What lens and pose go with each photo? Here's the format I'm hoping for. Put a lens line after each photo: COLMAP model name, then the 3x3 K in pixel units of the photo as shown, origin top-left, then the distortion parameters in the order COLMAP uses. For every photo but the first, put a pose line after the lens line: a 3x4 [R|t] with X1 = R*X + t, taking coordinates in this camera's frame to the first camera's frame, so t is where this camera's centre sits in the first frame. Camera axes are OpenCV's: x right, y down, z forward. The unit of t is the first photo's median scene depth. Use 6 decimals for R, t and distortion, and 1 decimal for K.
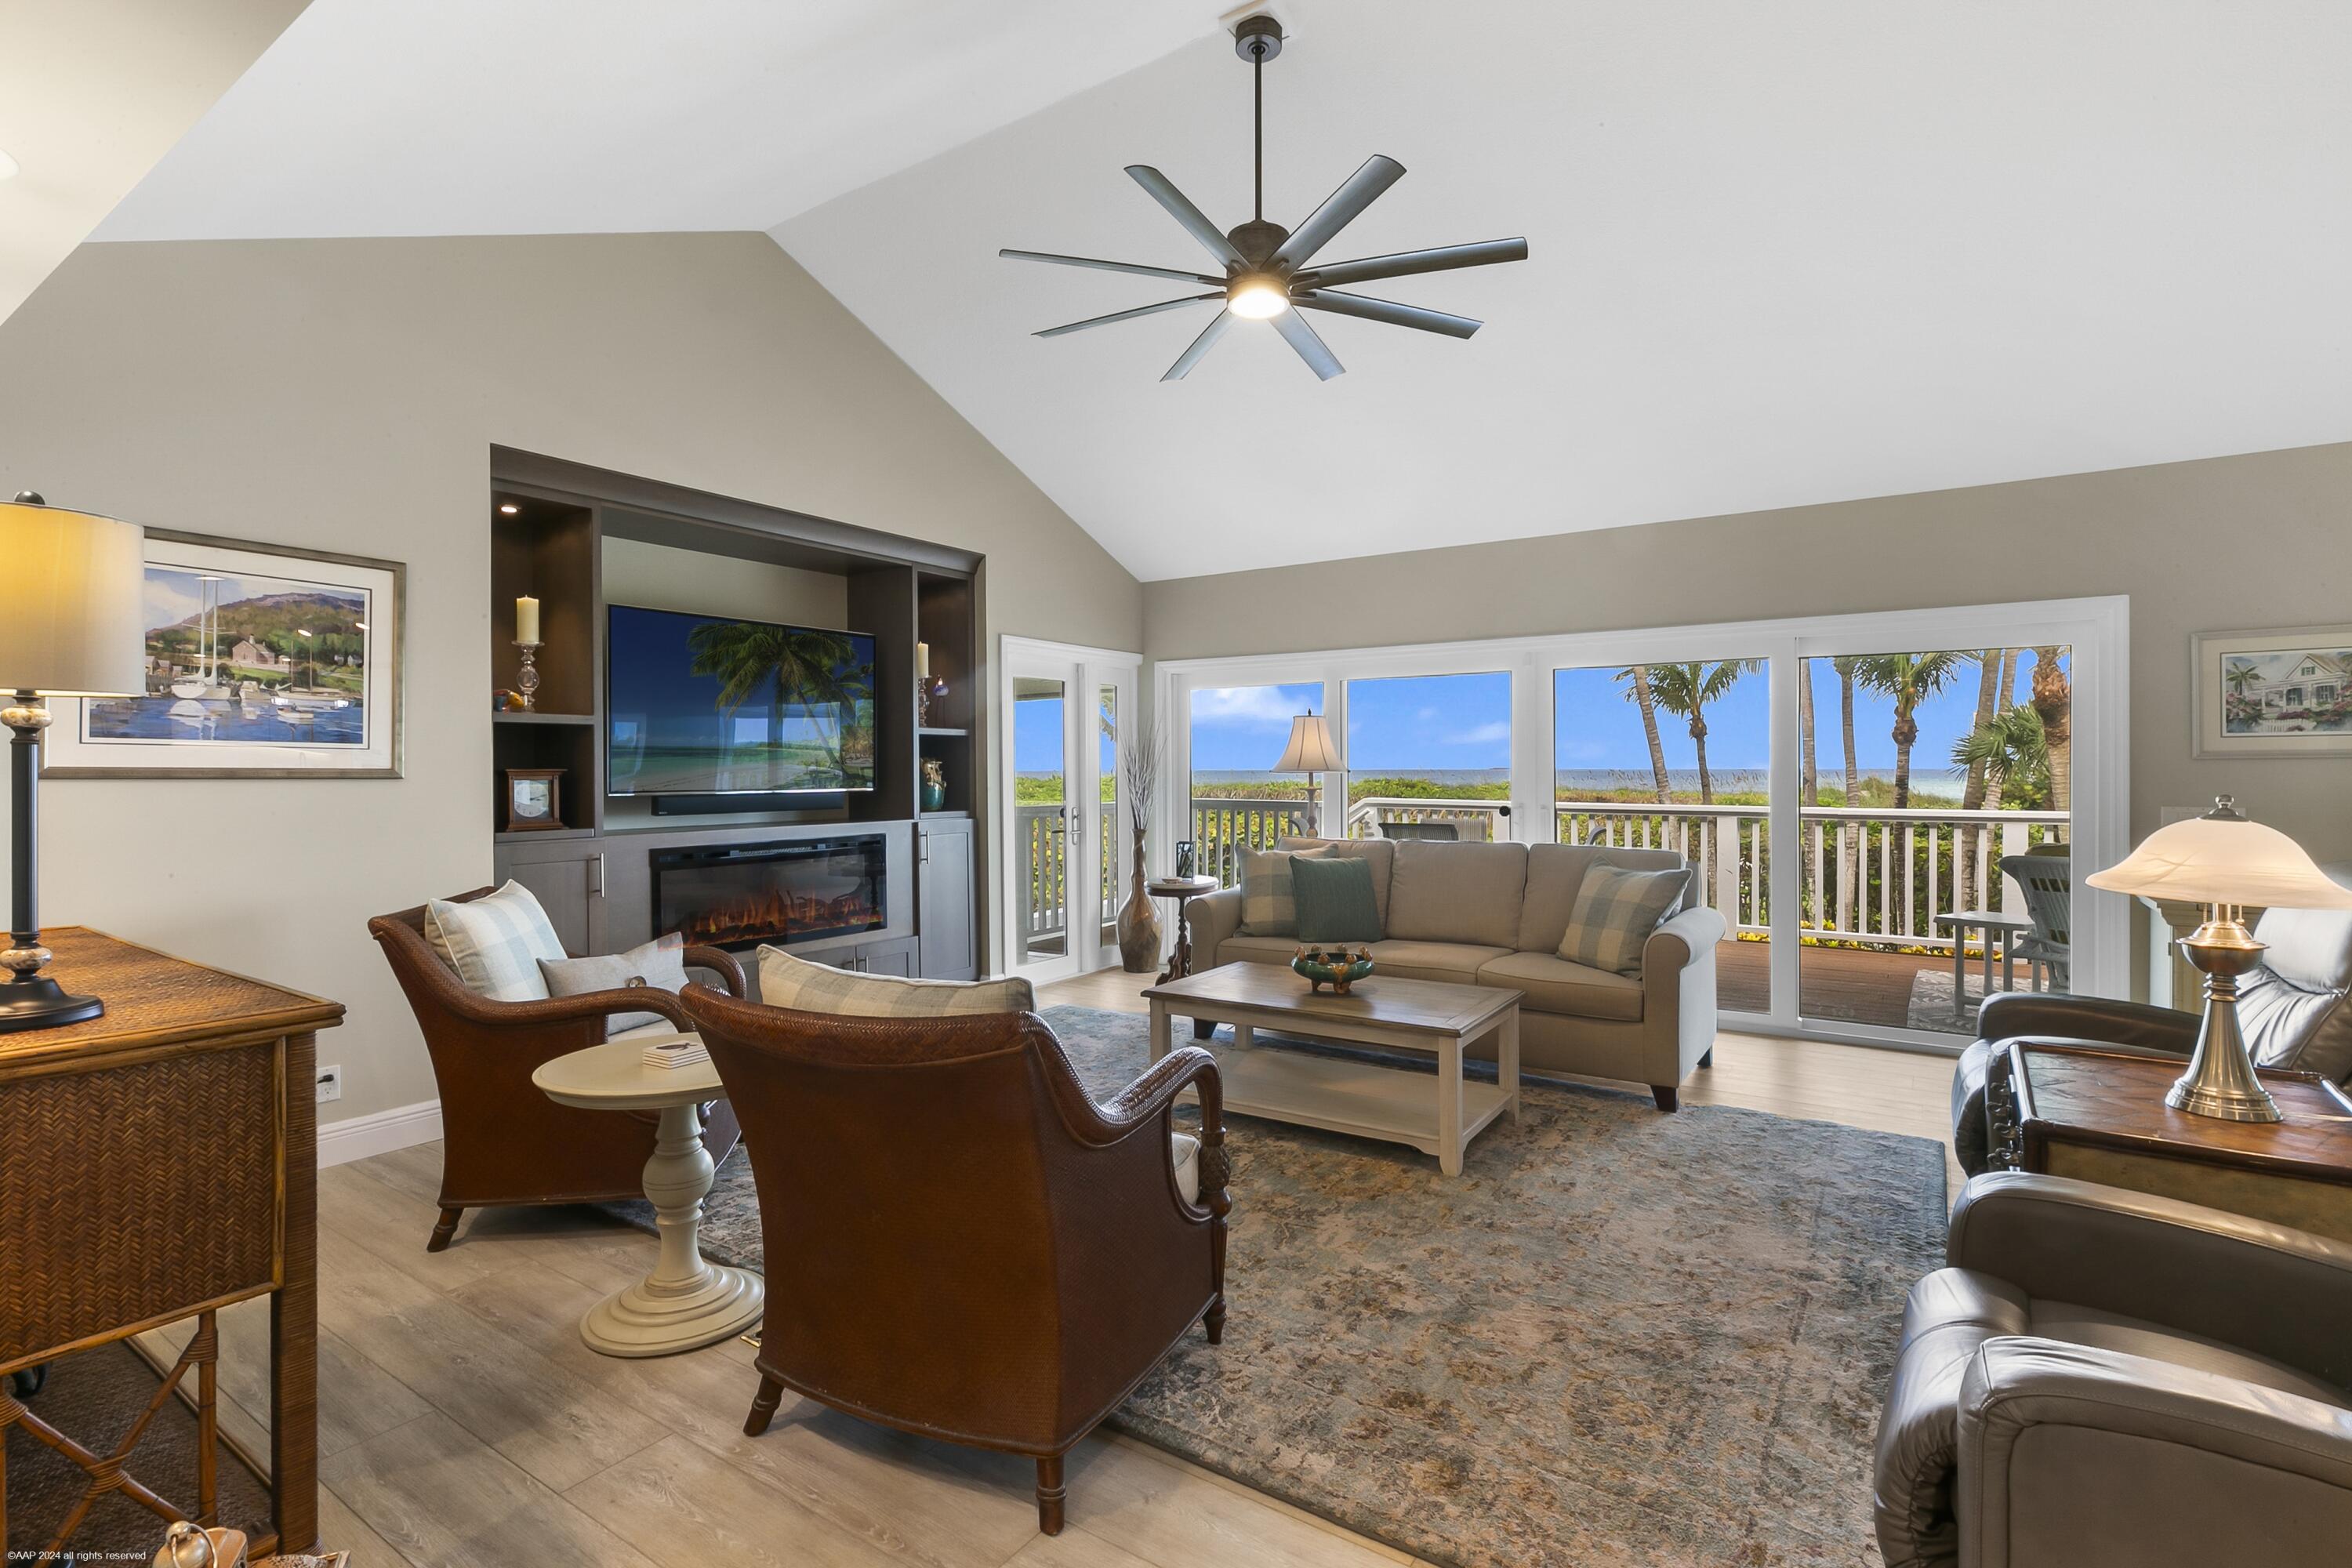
lens RADIAL K [[1113.4, 0, 1180.5], [0, 1113.4, 774.9], [0, 0, 1]] dist [-0.008630, 0.000449]
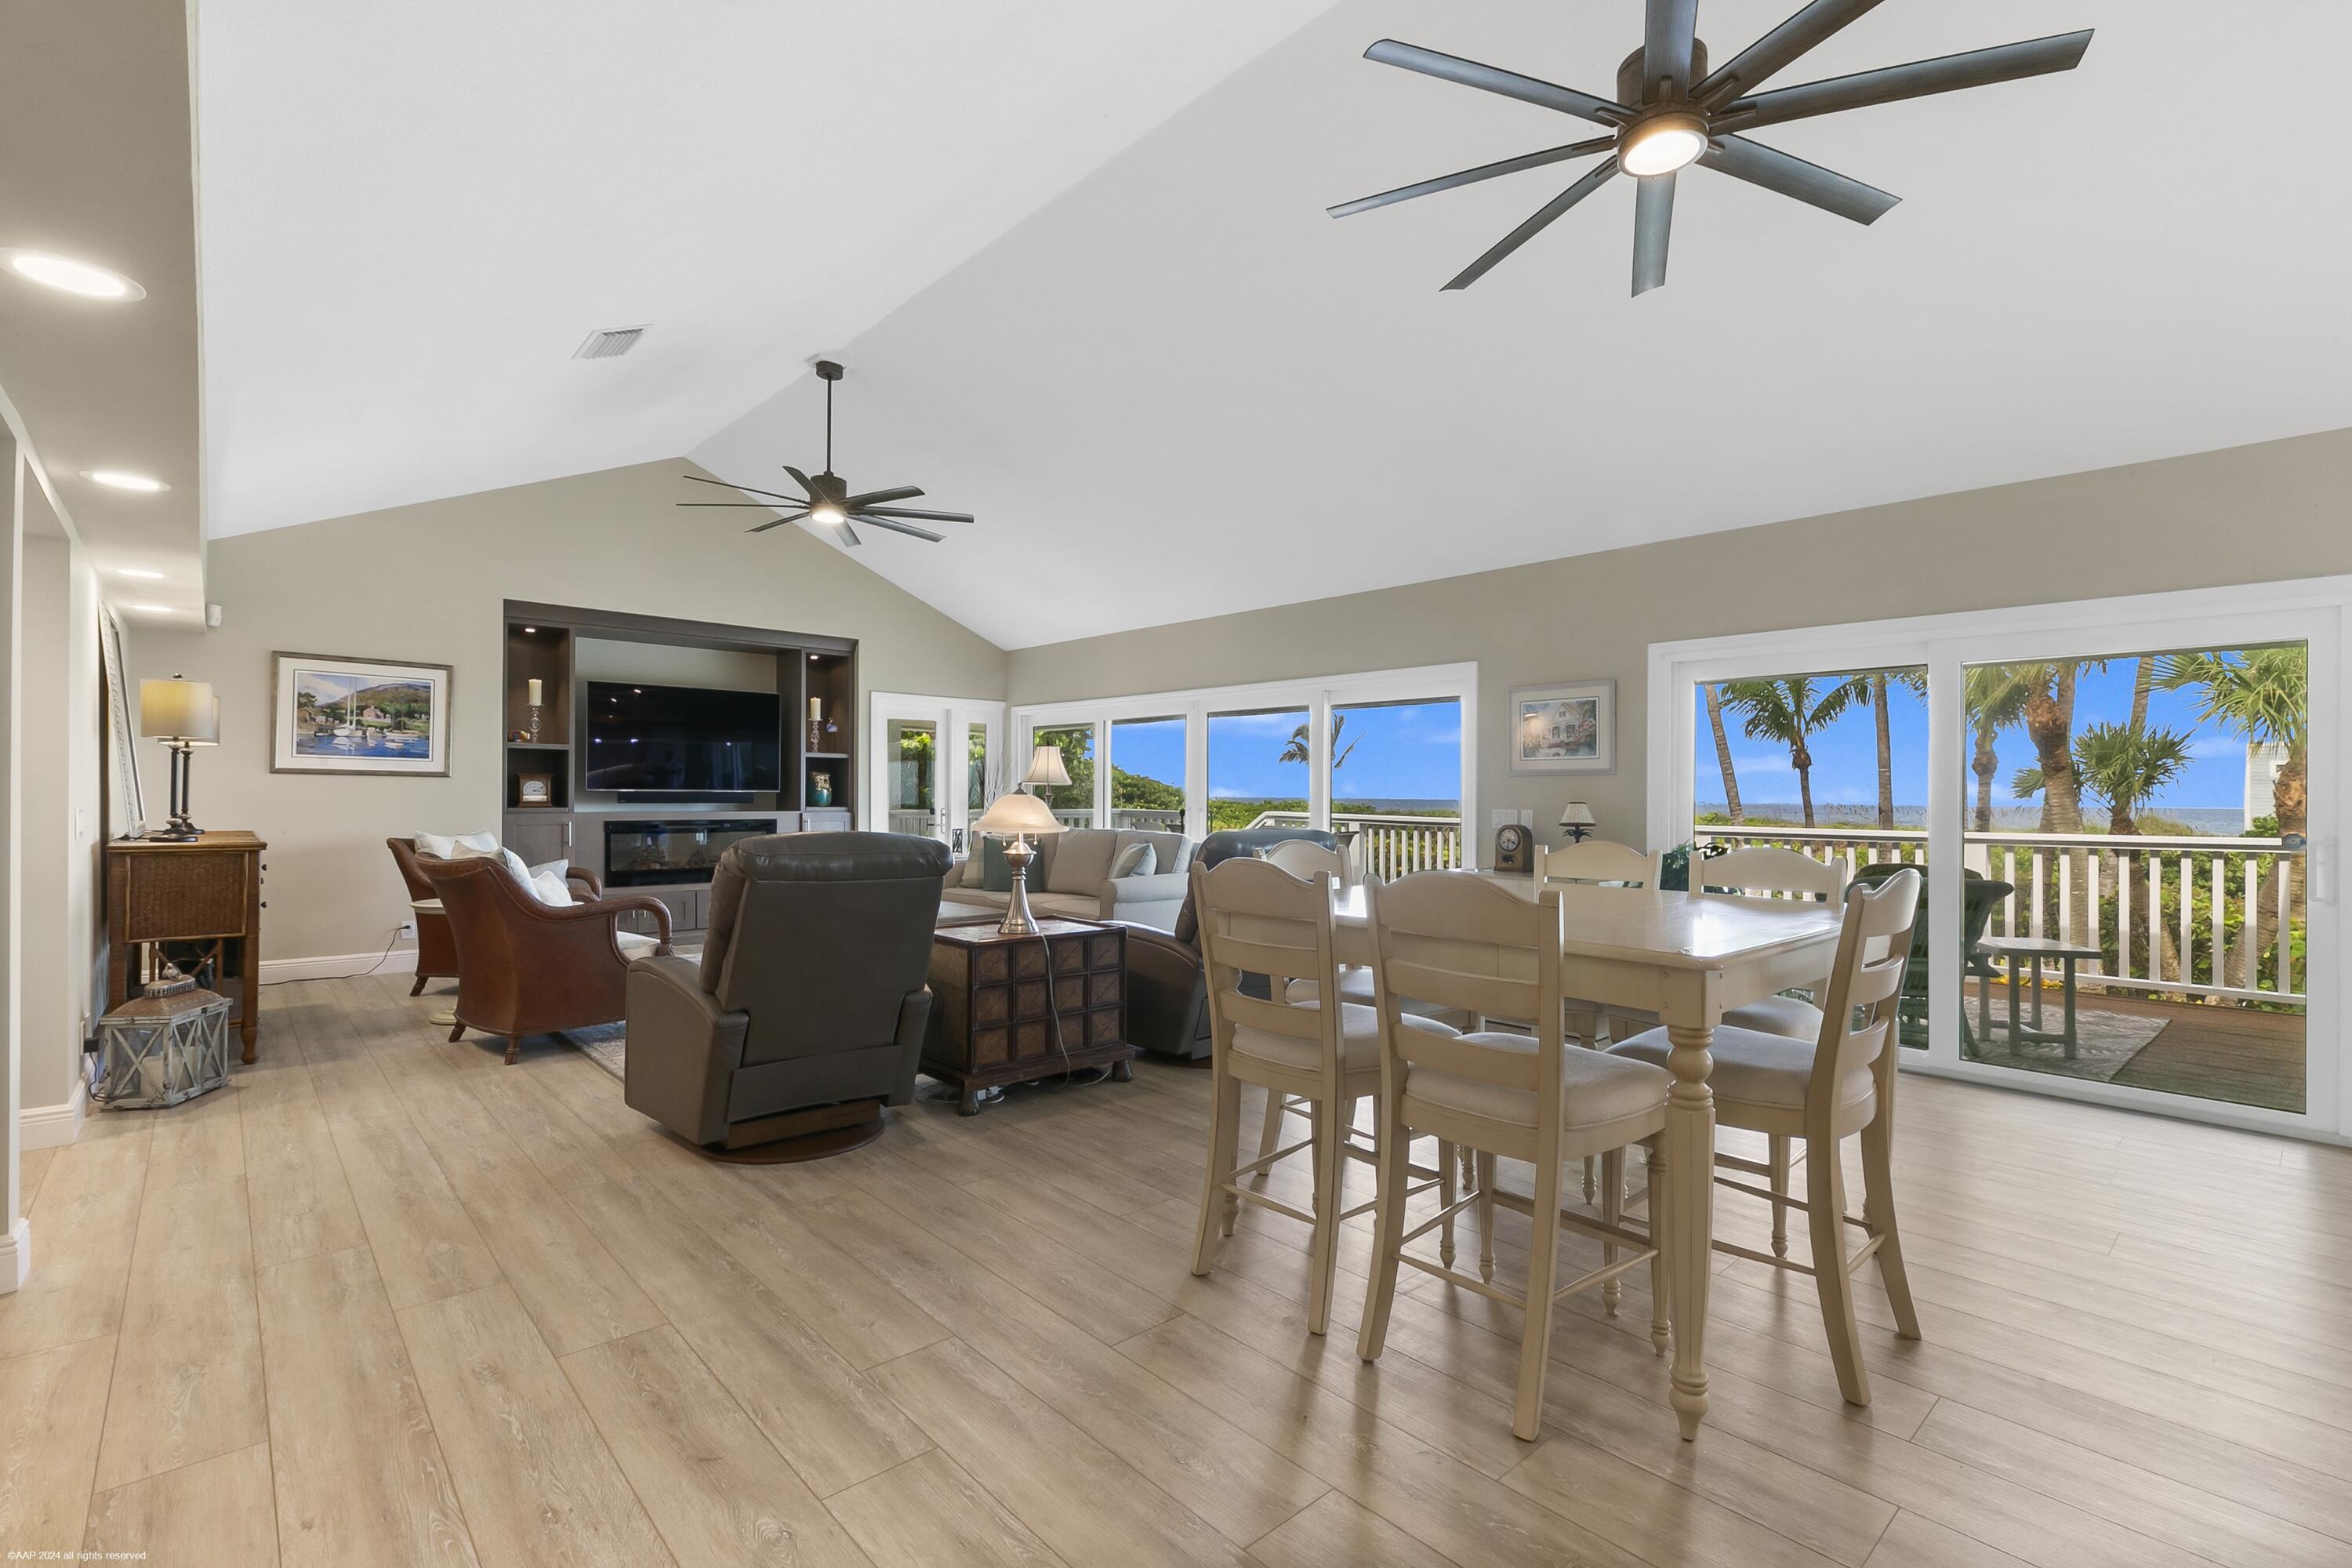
lens RADIAL K [[1056.4, 0, 1173.1], [0, 1056.4, 796.0], [0, 0, 1]] dist [-0.000693, -0.000387]
pose [[0.972720, 0.012071, -0.231669, 0.946419], [-0.013415, 0.999901, -0.004226, 0.027212], [0.231595, 0.007219, 0.972785, -0.496659]]
